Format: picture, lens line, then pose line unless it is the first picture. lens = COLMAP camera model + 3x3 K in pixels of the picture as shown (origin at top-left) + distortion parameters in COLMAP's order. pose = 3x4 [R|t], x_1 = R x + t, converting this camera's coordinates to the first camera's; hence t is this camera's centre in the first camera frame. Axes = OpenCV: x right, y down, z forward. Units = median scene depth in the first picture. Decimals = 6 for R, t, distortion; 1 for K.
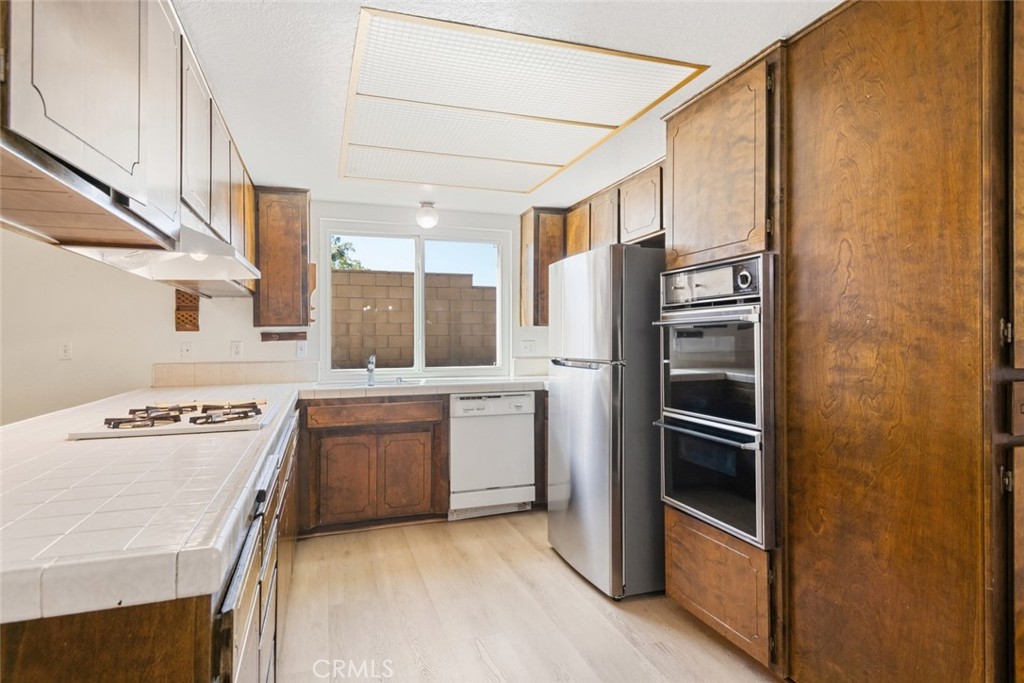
lens RADIAL K [[545.3, 0, 512.2], [0, 545.3, 338.3], [0, 0, 1]] dist [0.005757, 0.000257]
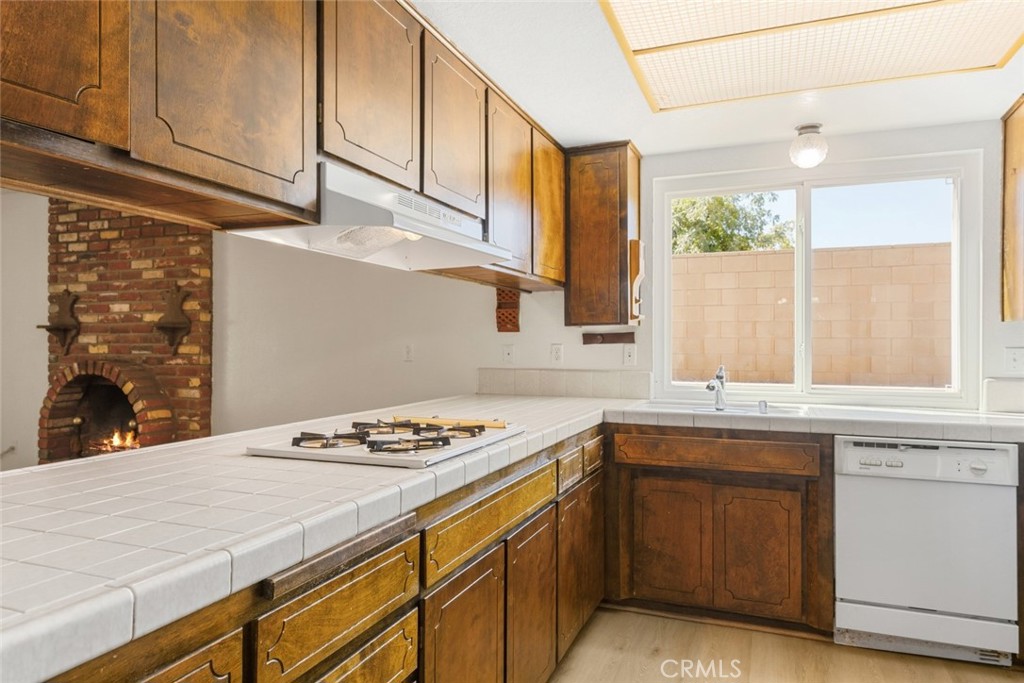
lens RADIAL K [[645.5, 0, 510.6], [0, 645.5, 339.8], [0, 0, 1]] dist [0.007081, -0.012482]
pose [[0.751695, 0.003209, -0.659504, 0.087825], [-0.005228, 0.999986, -0.001093, 0.000566], [0.659491, 0.004269, 0.751701, 0.233005]]
